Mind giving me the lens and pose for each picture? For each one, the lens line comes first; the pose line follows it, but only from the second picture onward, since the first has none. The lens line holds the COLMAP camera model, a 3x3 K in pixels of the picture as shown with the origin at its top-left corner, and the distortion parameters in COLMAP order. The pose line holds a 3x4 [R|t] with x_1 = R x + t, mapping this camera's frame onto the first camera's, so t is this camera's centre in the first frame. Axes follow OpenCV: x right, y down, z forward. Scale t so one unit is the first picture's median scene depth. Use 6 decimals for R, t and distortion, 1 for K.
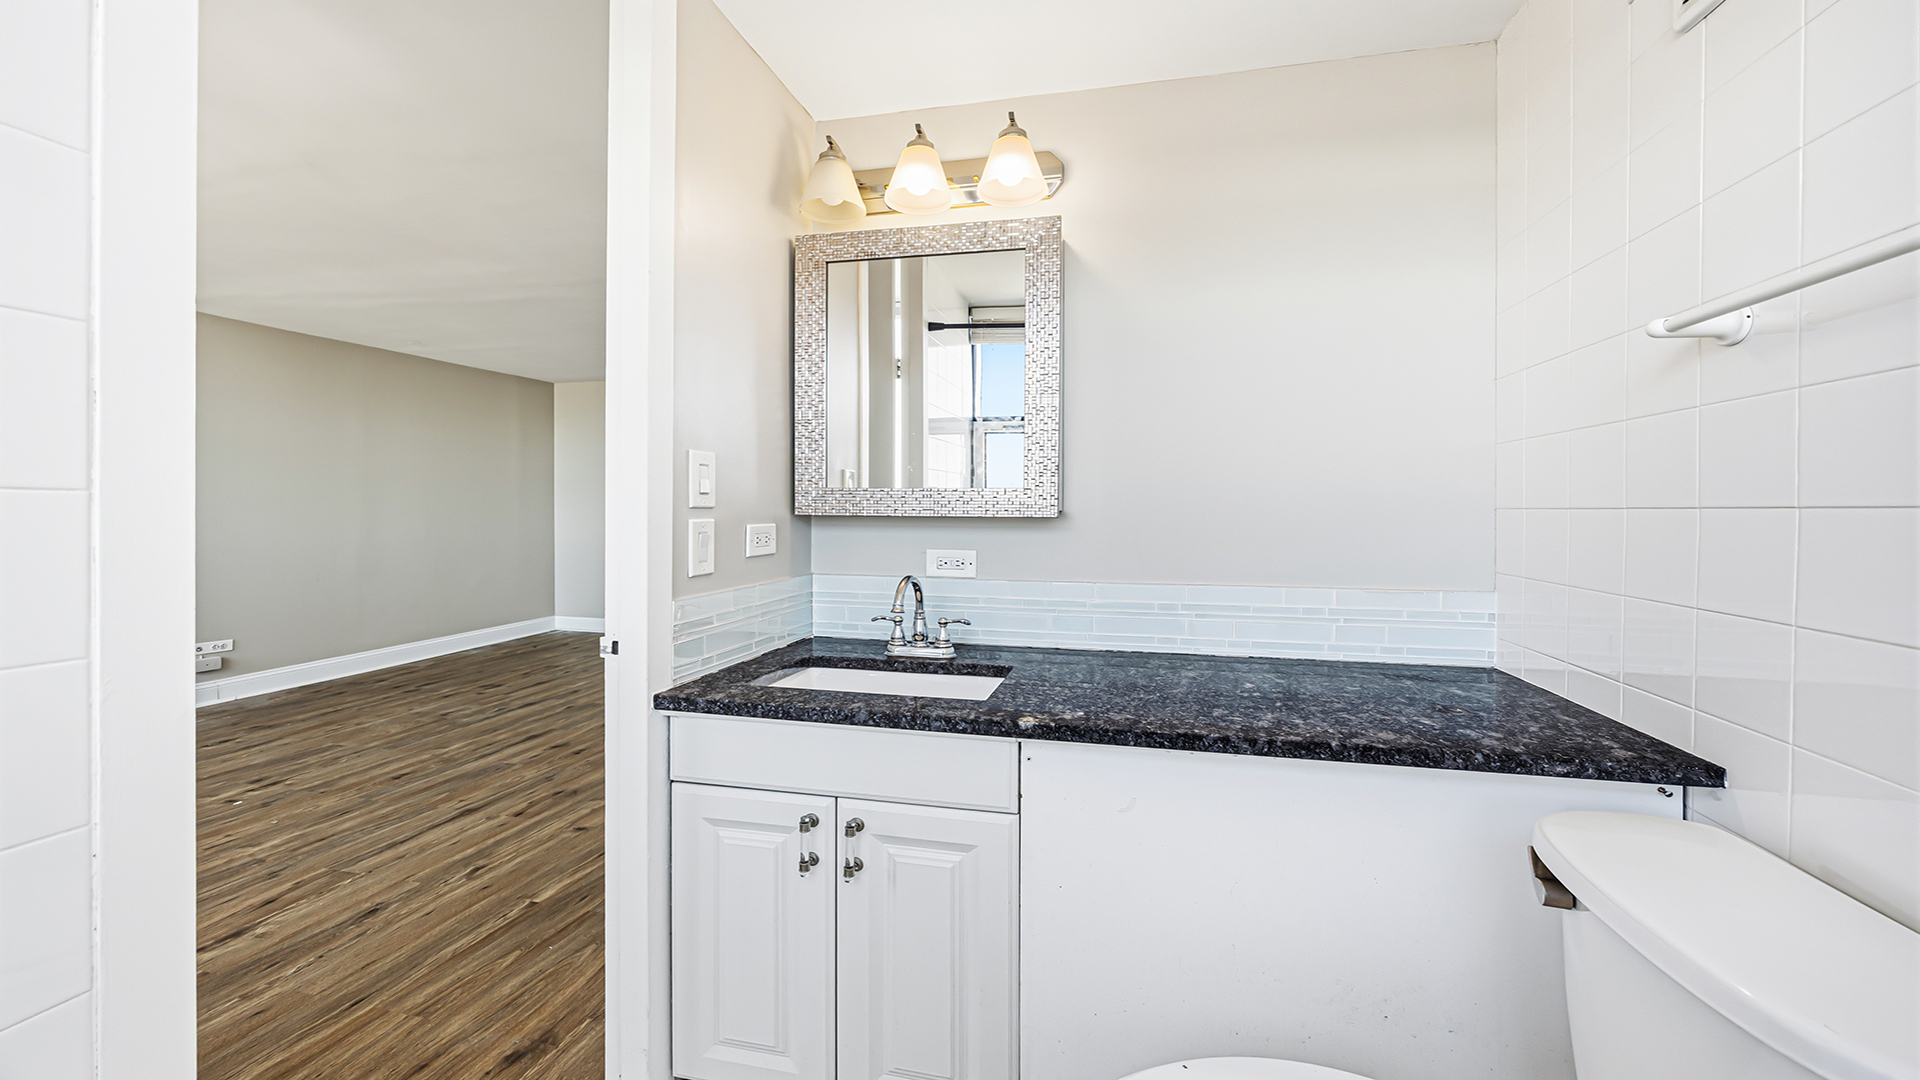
lens RADIAL K [[763.9, 0, 955.0], [0, 763.9, 527.5], [0, 0, 1]] dist [0.000006, 0.000065]
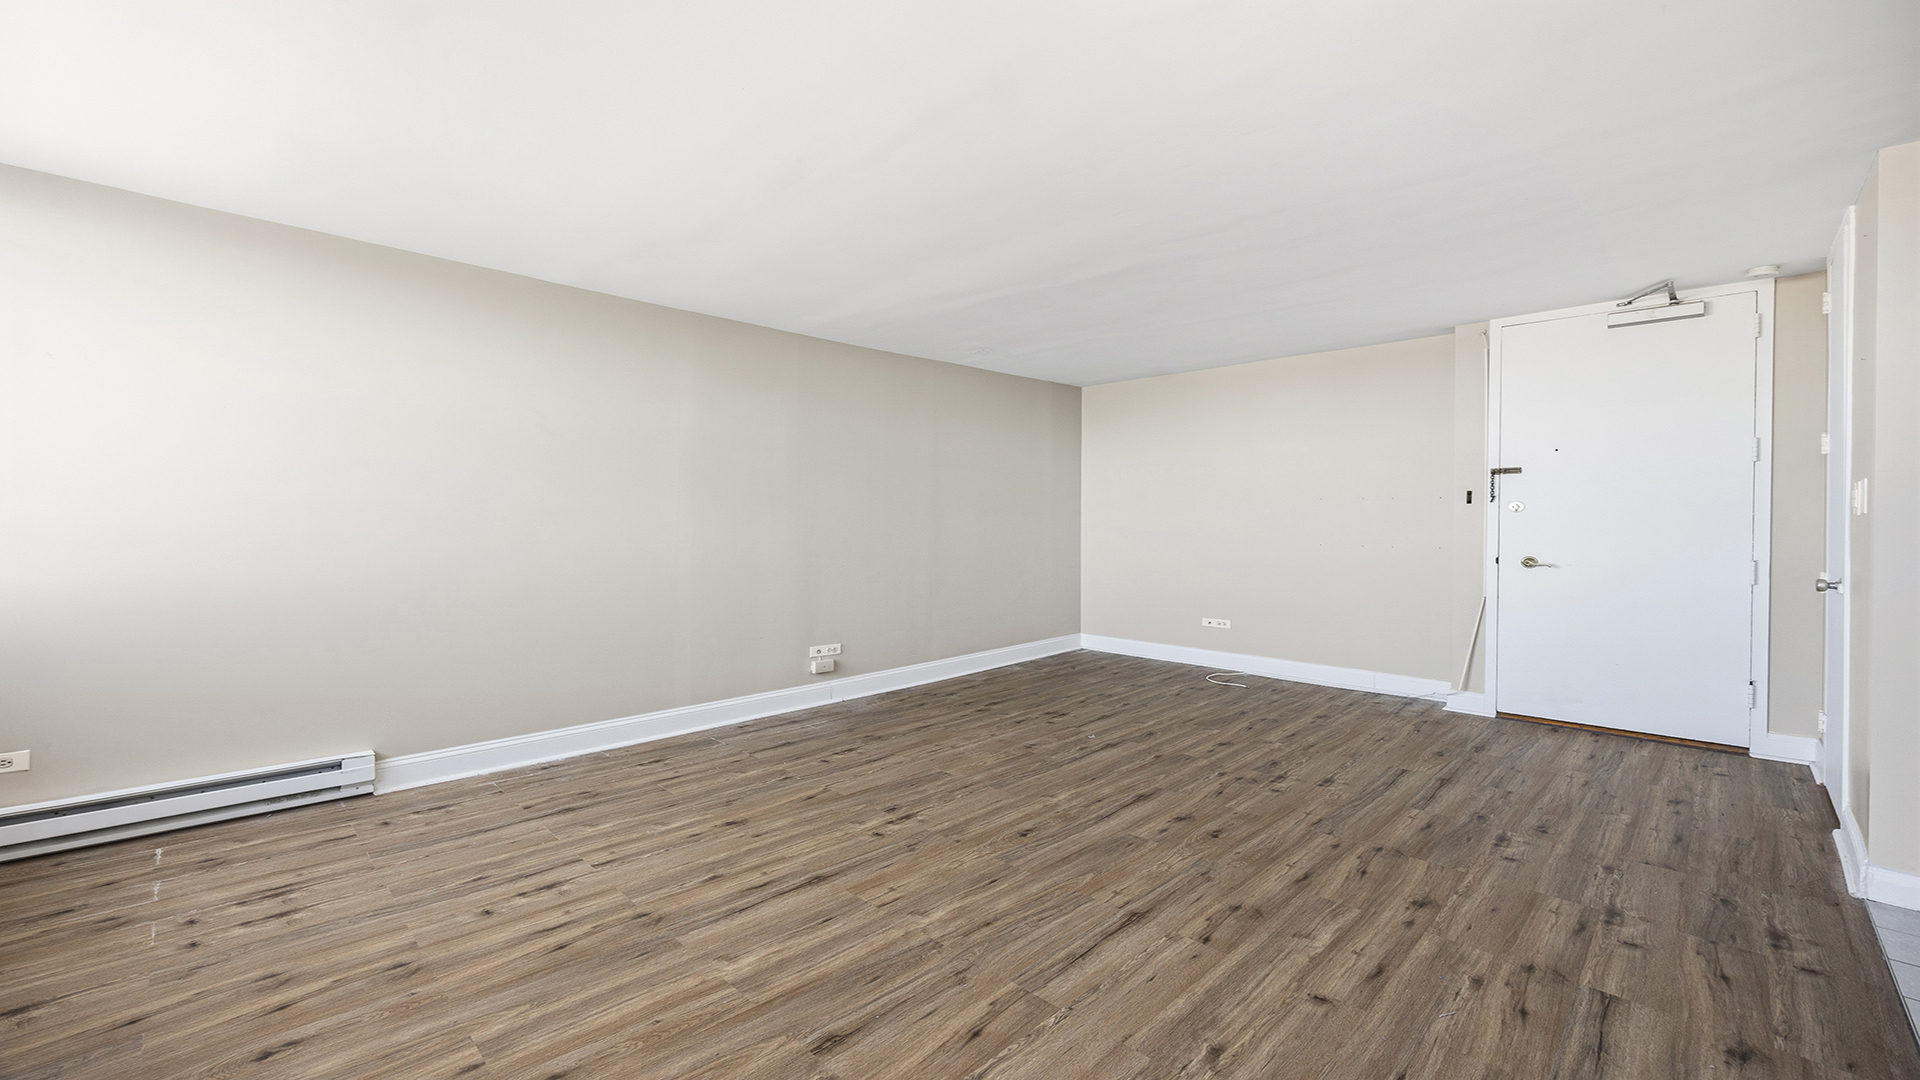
lens RADIAL K [[773.6, 0, 955.4], [0, 773.6, 531.1], [0, 0, 1]] dist [-0.003336, 0.000587]
pose [[0.855262, -0.000444, -0.518195, -0.353662], [-0.005709, 0.999931, -0.010280, -0.000062], [0.518164, 0.011750, 0.855201, 0.224977]]
